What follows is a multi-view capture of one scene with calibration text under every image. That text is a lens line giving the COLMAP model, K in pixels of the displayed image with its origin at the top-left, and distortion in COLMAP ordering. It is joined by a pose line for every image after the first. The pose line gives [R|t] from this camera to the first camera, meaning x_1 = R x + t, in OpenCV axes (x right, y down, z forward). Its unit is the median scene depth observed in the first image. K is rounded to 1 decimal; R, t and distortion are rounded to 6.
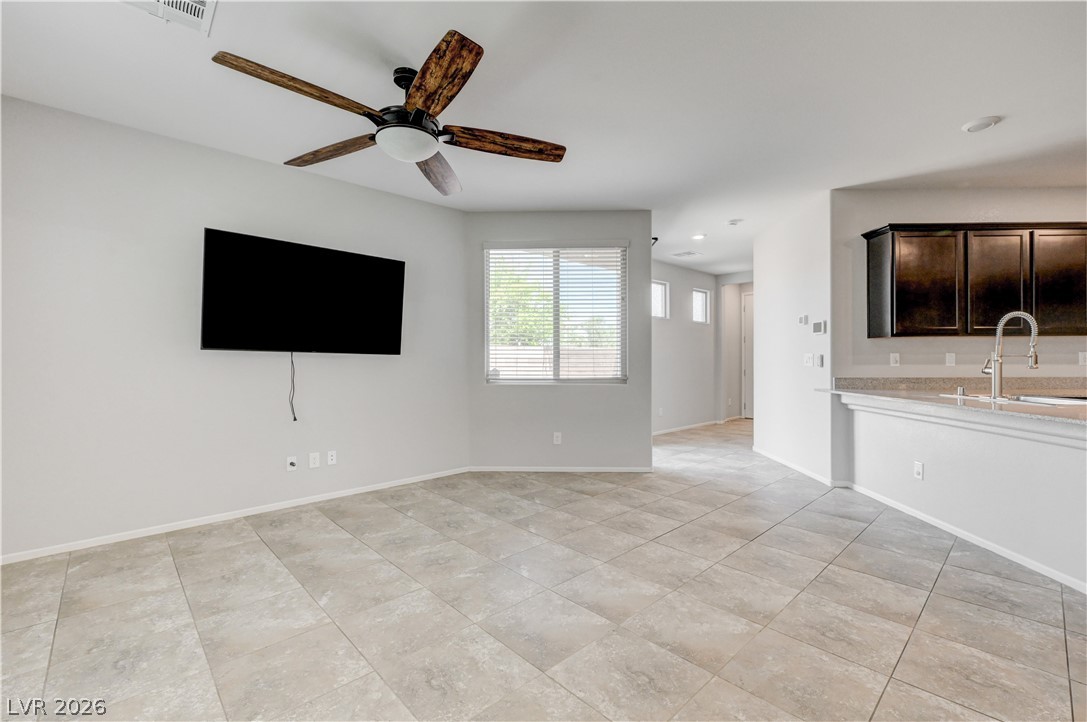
lens RADIAL K [[453.7, 0, 543.1], [0, 453.7, 359.2], [0, 0, 1]] dist [-0.002425, 0.000854]
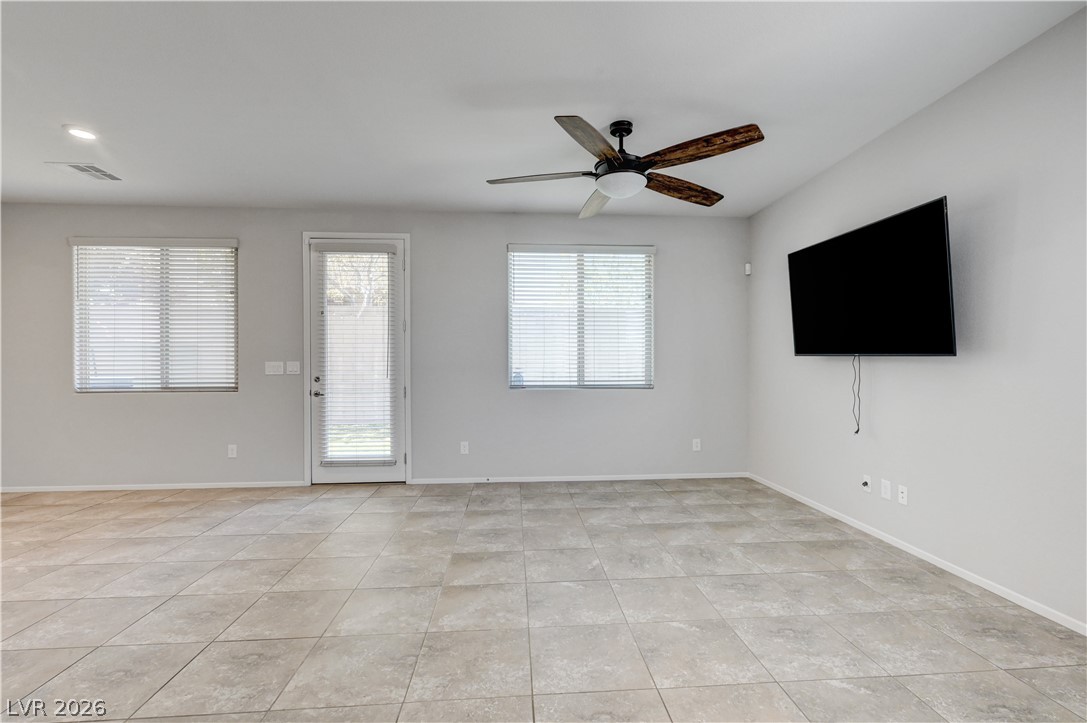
lens RADIAL K [[453.7, 0, 543.8], [0, 453.7, 365.6], [0, 0, 1]] dist [-0.002425, 0.000854]
pose [[-0.601900, 0.006008, -0.798549, 0.617080], [0.006129, 0.999977, 0.002903, -0.001297], [0.798548, -0.003147, -0.601923, 1.245437]]
